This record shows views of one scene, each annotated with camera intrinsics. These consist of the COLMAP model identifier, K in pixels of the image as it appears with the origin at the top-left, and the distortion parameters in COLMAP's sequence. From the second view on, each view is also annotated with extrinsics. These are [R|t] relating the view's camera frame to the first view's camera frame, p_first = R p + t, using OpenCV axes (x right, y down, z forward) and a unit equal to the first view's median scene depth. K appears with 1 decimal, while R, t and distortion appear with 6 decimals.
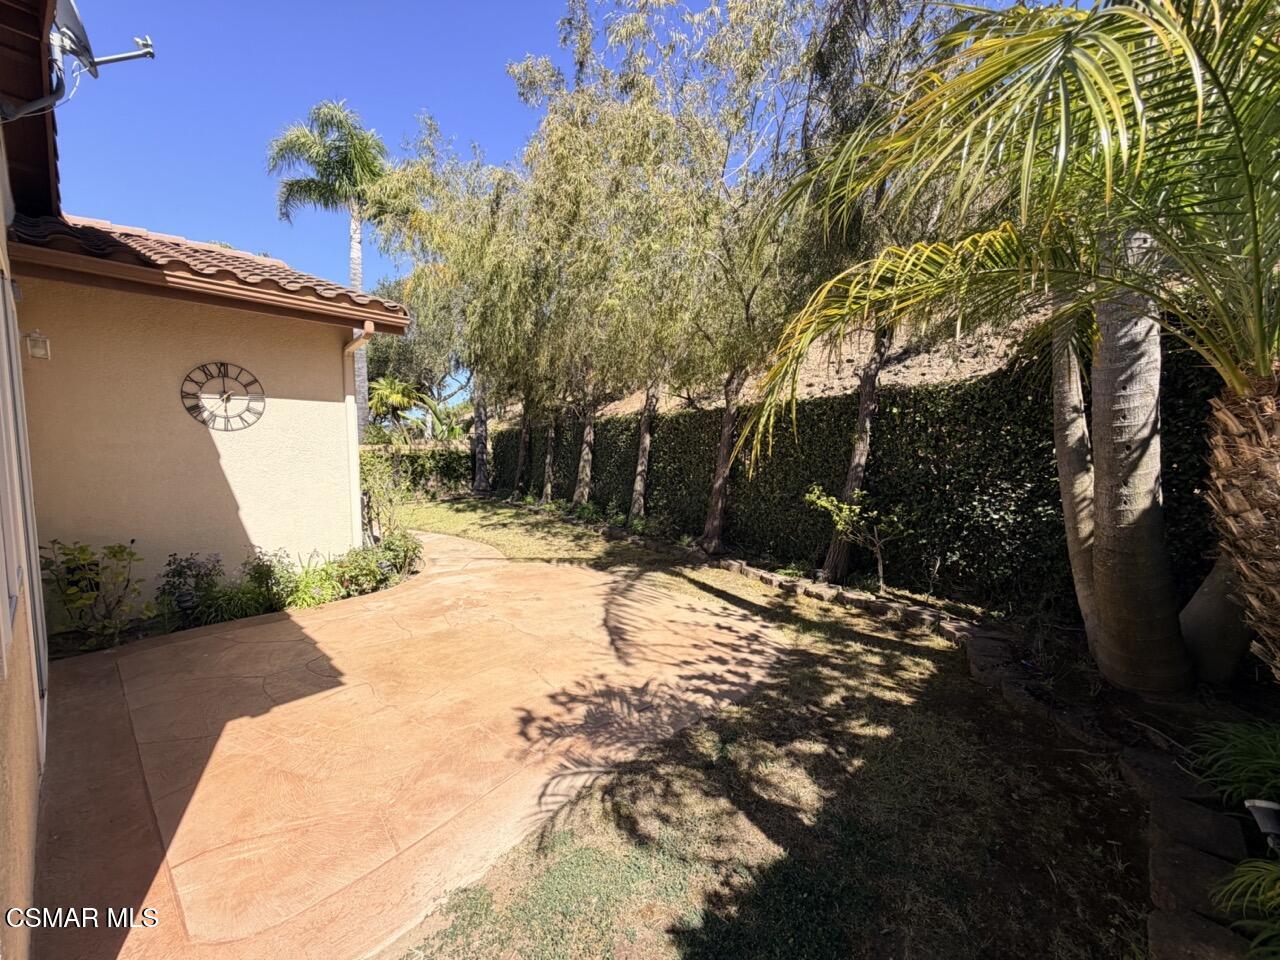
lens RADIAL K [[509.5, 0, 656.6], [0, 509.5, 482.9], [0, 0, 1]] dist [-0.002226, -0.000227]
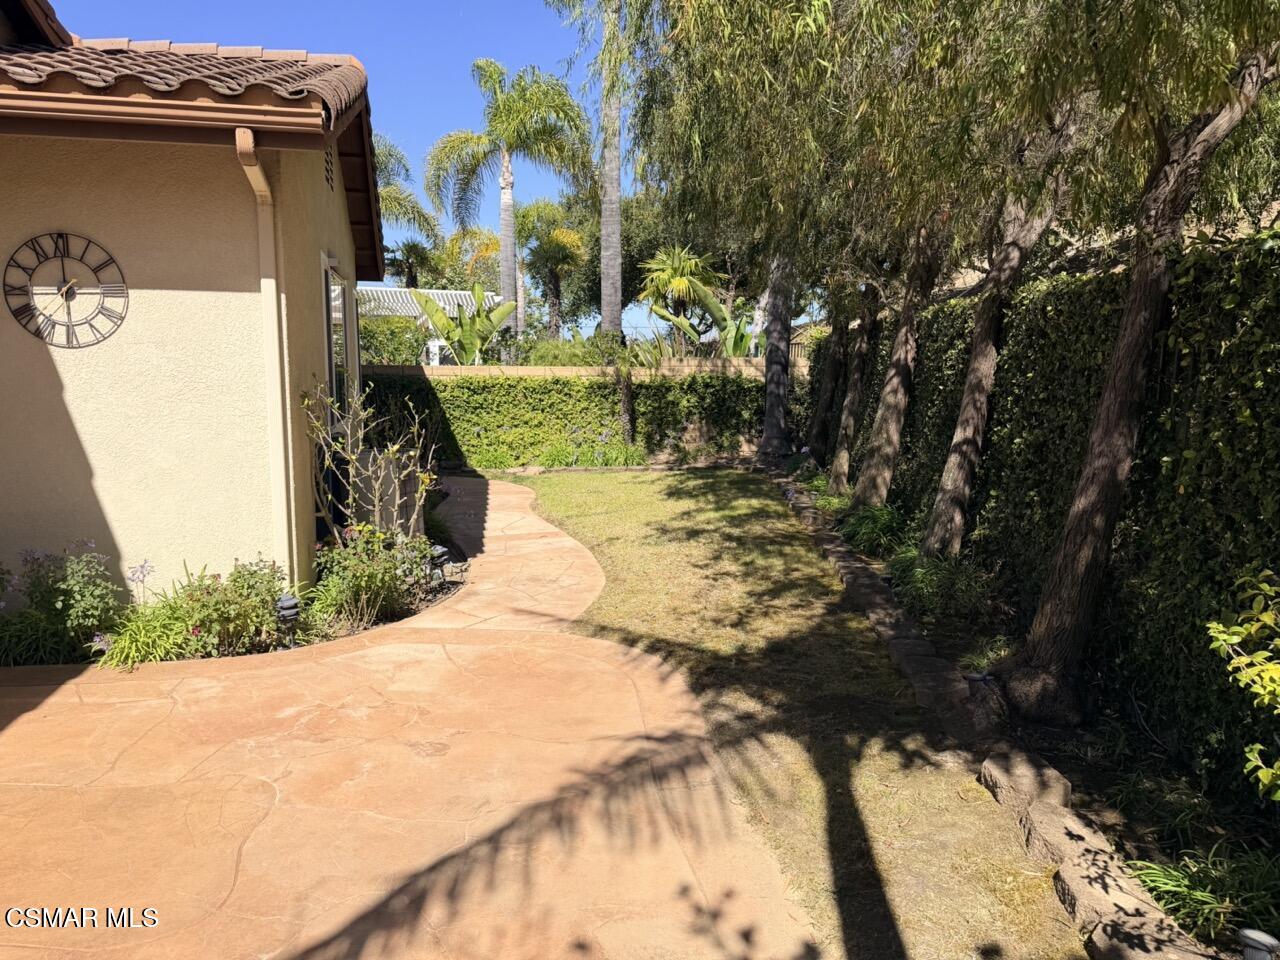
lens RADIAL K [[907.3, 0, 640.0], [0, 907.3, 480.0], [0, 0, 1]] dist [0.078550, -0.085444]
pose [[0.803303, 0.080466, -0.590109, 0.322559], [-0.049004, 0.996401, 0.069159, -0.051990], [0.593551, -0.026638, 0.804356, 0.487295]]
